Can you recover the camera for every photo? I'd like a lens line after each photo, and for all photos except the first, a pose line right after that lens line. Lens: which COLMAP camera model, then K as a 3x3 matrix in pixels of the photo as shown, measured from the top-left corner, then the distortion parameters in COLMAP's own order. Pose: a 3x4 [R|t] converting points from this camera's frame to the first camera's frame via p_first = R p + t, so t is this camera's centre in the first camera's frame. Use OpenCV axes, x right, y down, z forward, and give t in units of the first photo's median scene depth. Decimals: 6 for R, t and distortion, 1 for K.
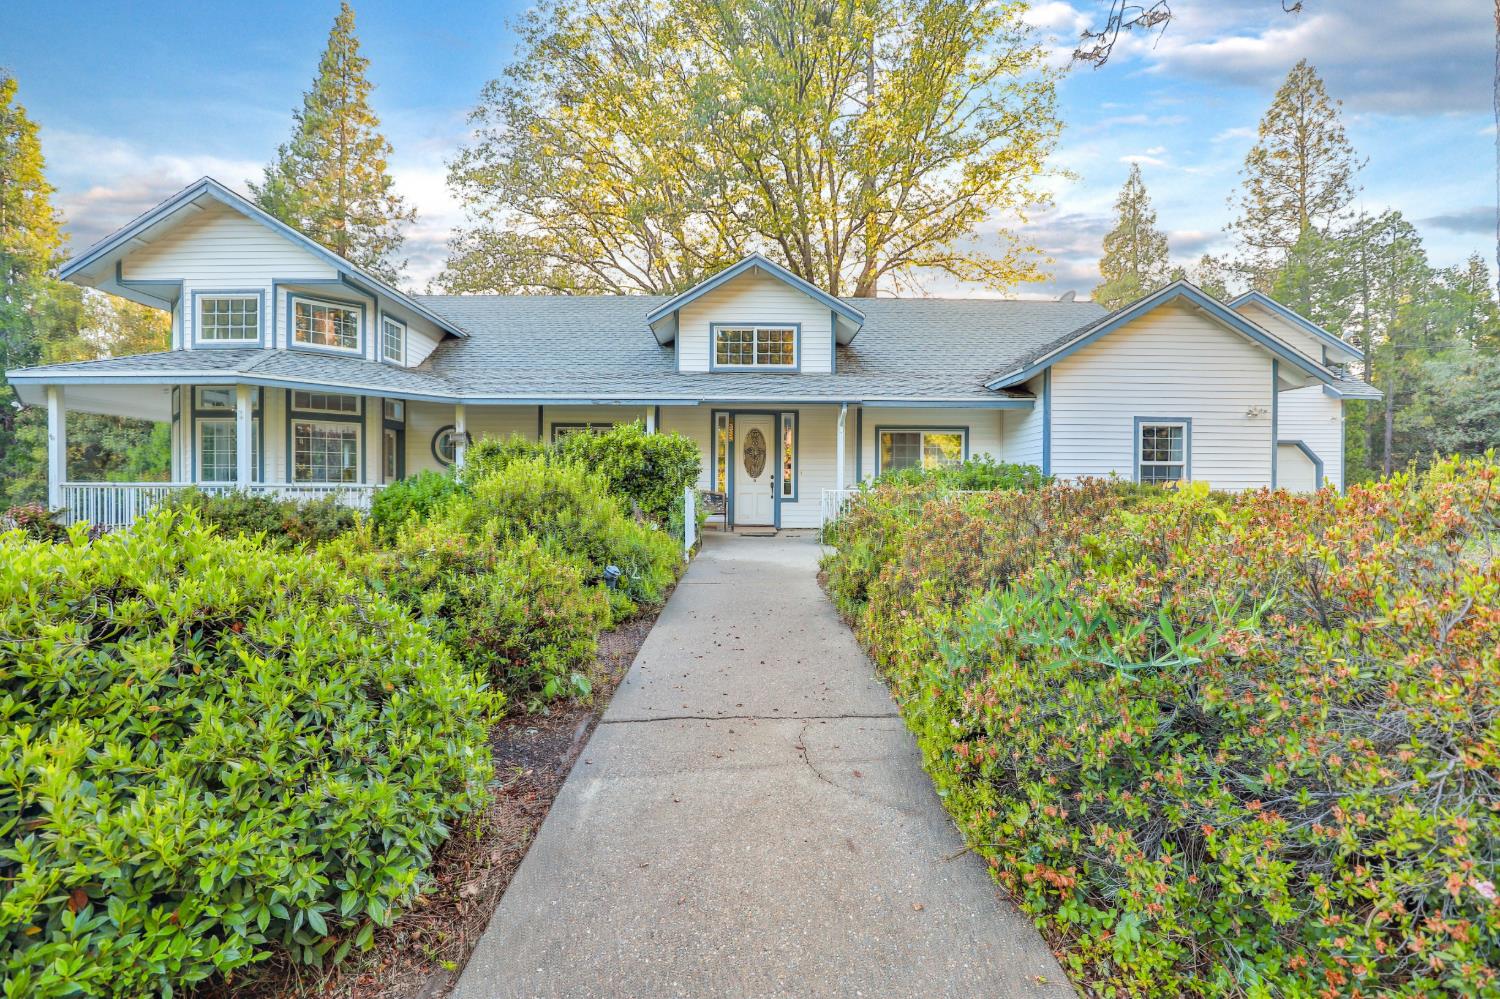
lens RADIAL K [[691.6, 0, 748.9], [0, 691.6, 493.7], [0, 0, 1]] dist [-0.024532, -0.000141]
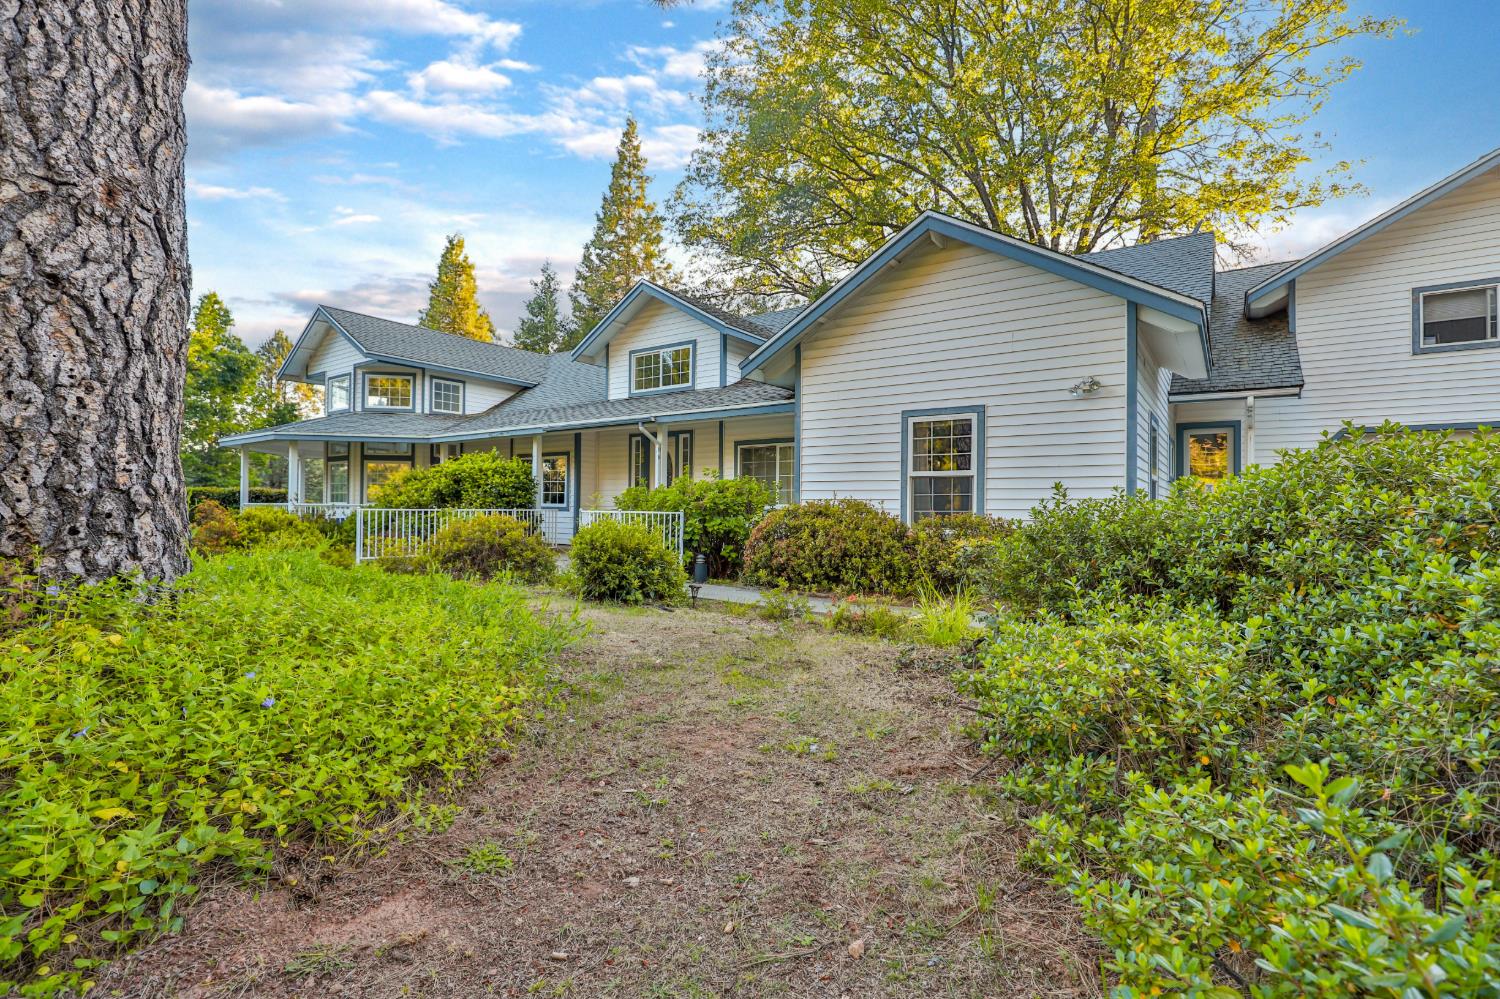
lens RADIAL K [[691.6, 0, 749.2], [0, 691.6, 504.1], [0, 0, 1]] dist [-0.024532, -0.000141]
pose [[0.810898, -0.000843, -0.585186, 0.845951], [-0.011427, 0.999785, -0.017275, 0.001026], [0.585075, 0.020696, 0.810715, 0.311502]]
